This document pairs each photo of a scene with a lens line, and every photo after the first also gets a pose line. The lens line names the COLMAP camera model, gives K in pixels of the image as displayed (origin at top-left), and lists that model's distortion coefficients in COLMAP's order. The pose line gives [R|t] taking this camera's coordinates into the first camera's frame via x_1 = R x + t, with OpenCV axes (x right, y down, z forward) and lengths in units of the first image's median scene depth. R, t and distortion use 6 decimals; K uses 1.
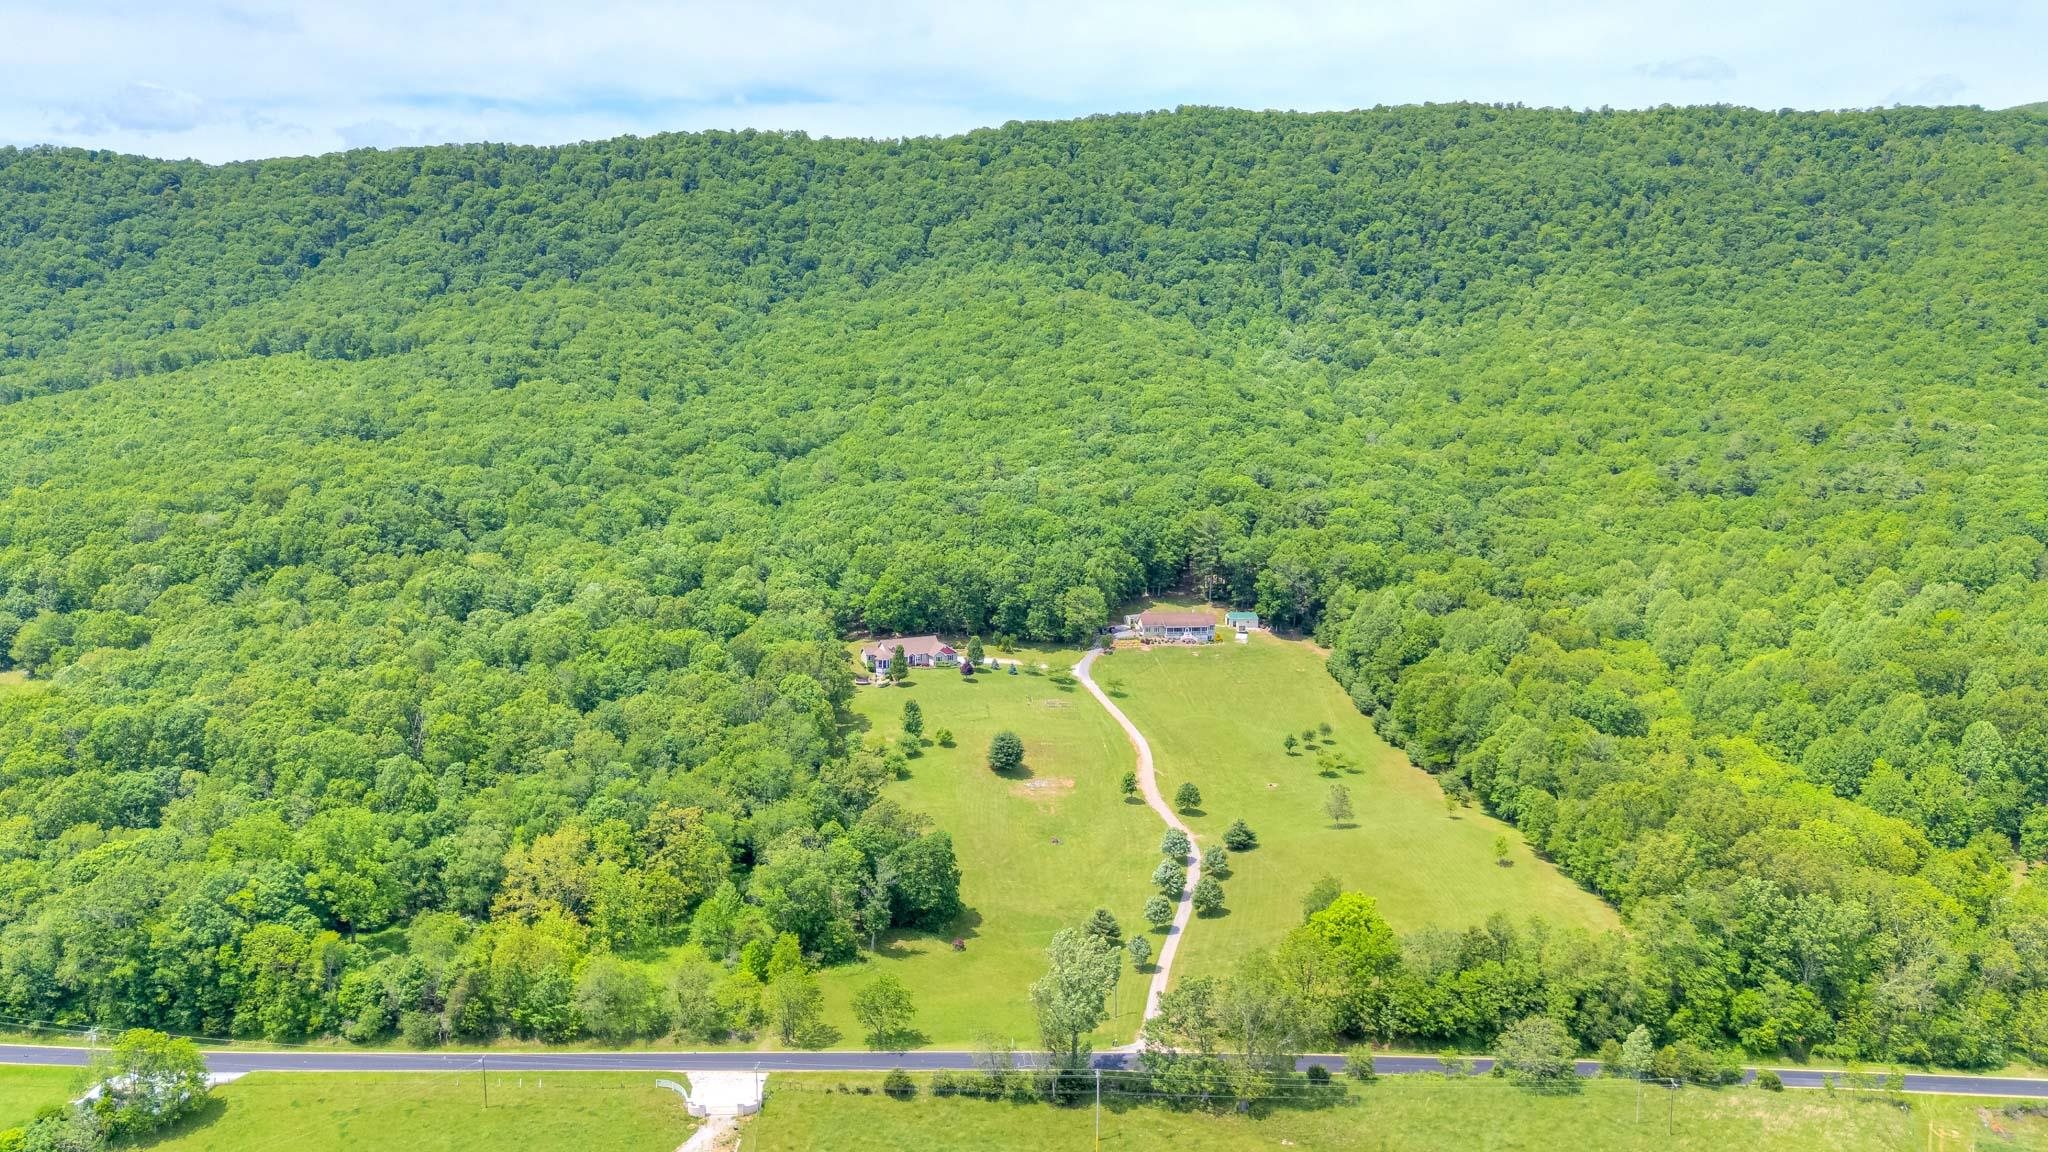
lens RADIAL K [[1548.2, 0, 1018.7], [0, 1548.2, 579.9], [0, 0, 1]] dist [0.061862, -0.051022]
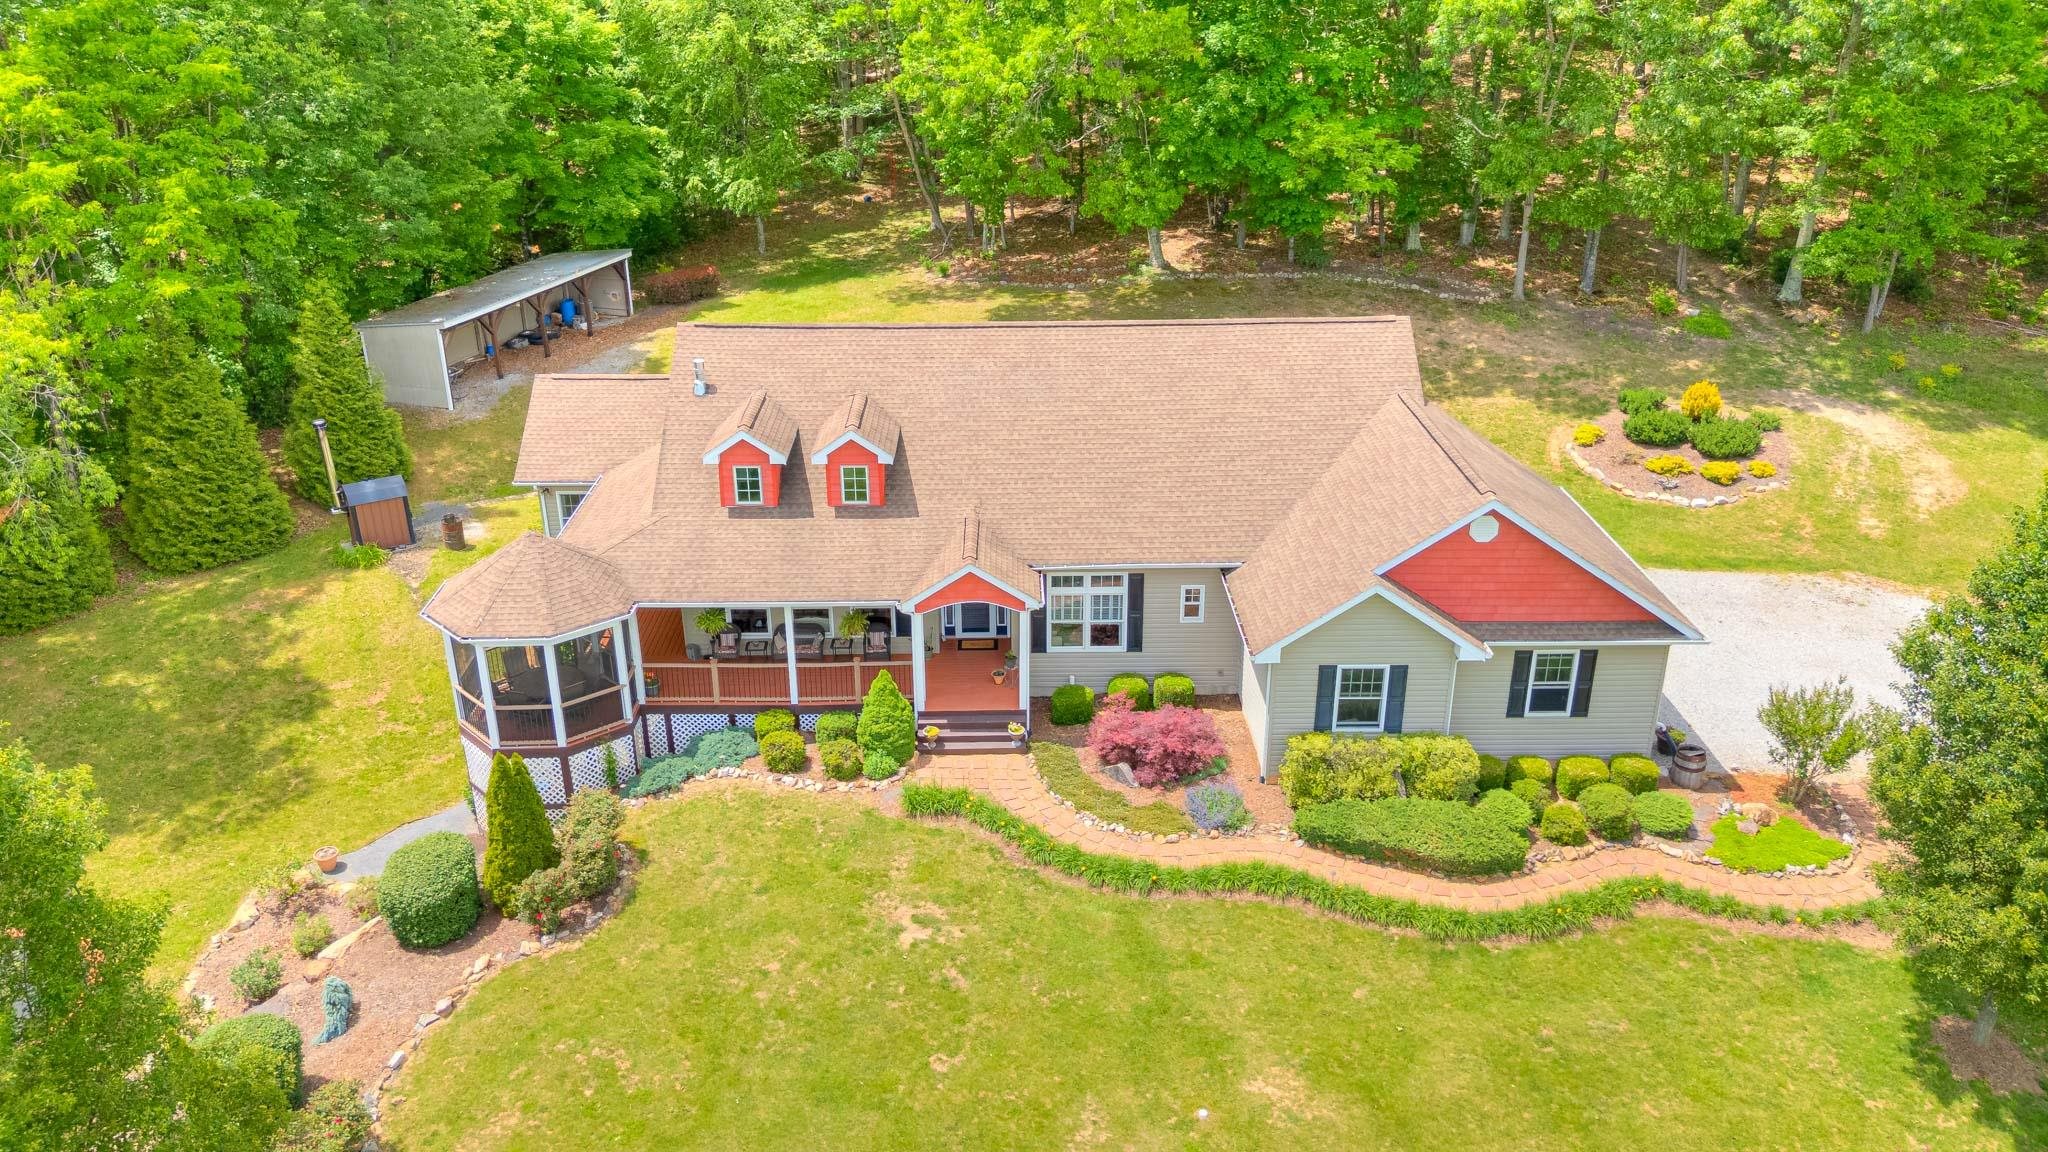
lens RADIAL K [[1505.8, 0, 1028.6], [0, 1505.8, 580.3], [0, 0, 1]] dist [0.097118, -0.101529]
pose [[0.911690, 0.160871, -0.378077, -0.015999], [-0.051831, 0.957844, 0.282575, 0.011240], [0.407597, -0.238025, 0.881595, 0.366293]]
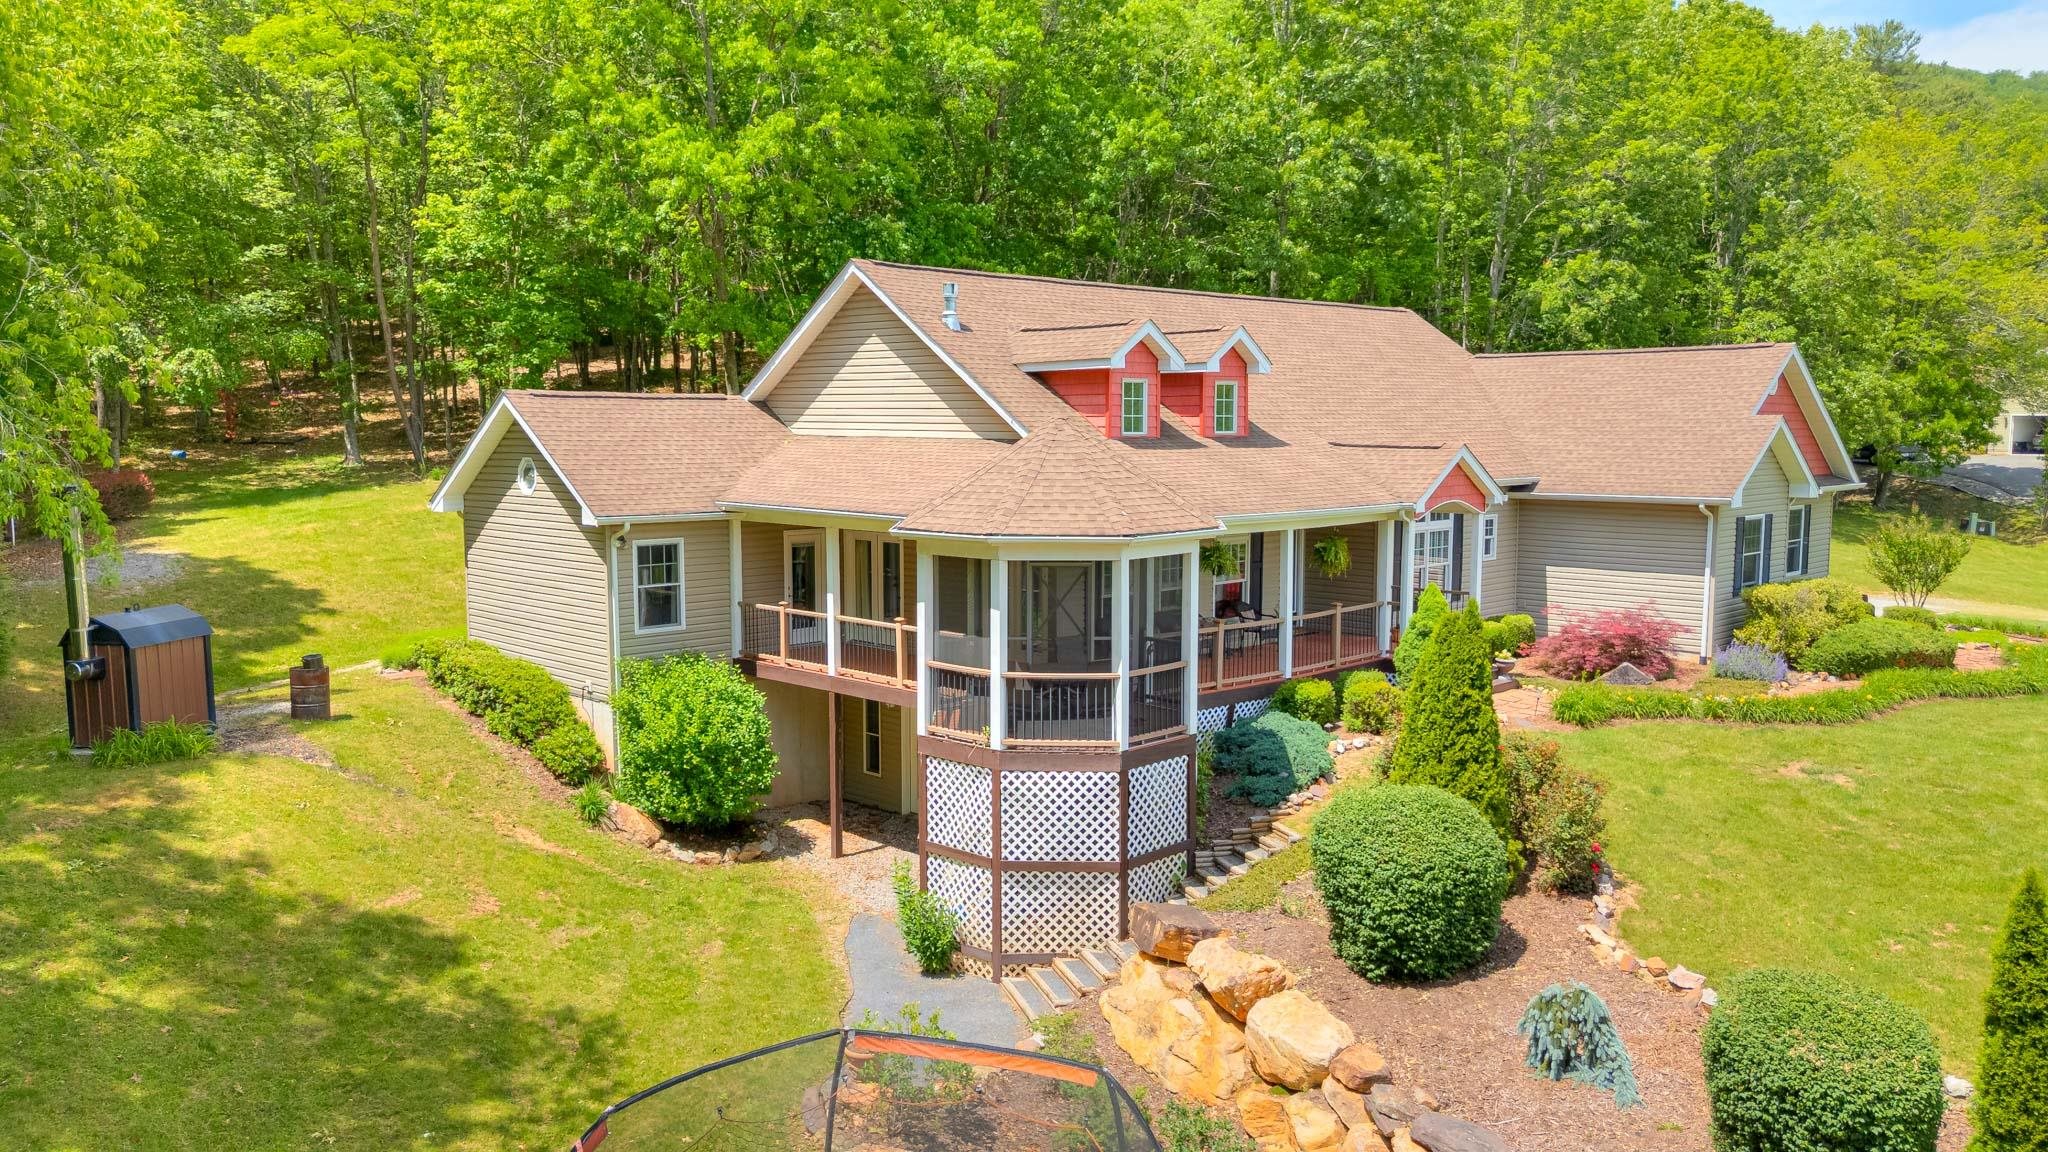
lens RADIAL K [[1535.2, 0, 1024.0], [0, 1535.2, 576.0], [0, 0, 1]] dist [0.029786, -0.006634]
pose [[0.936815, -0.036119, 0.347956, -0.040535], [0.049698, 0.998308, -0.030176, 0.020599], [-0.346277, 0.045562, 0.937025, 0.370689]]
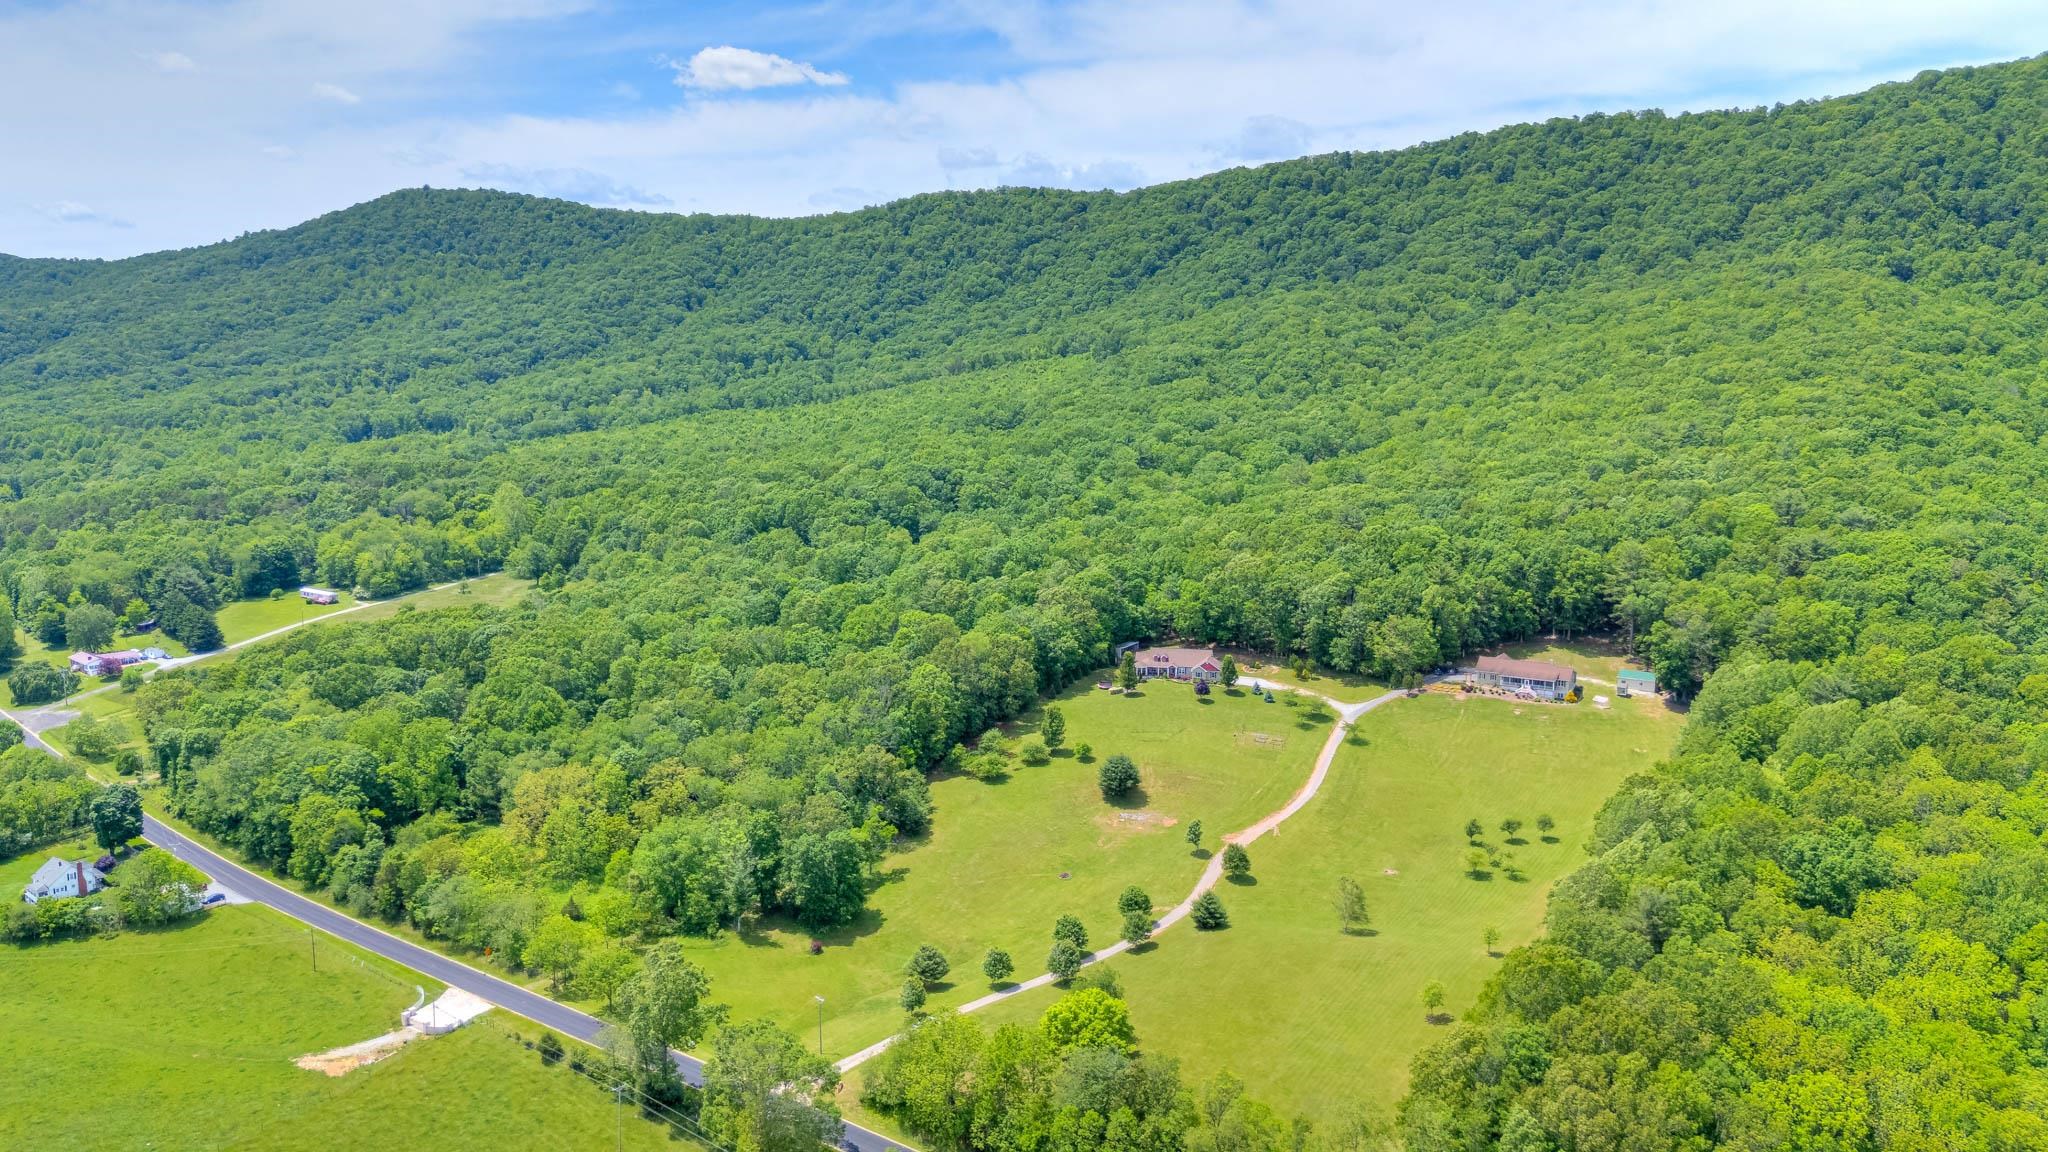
lens RADIAL K [[1509.9, 0, 1025.4], [0, 1509.9, 576.2], [0, 0, 1]] dist [0.077856, -0.081746]
pose [[0.791213, 0.089769, -0.604917, 0.162905], [-0.088844, 0.995546, 0.031533, -0.011042], [0.605053, 0.028794, 0.795664, 0.078404]]
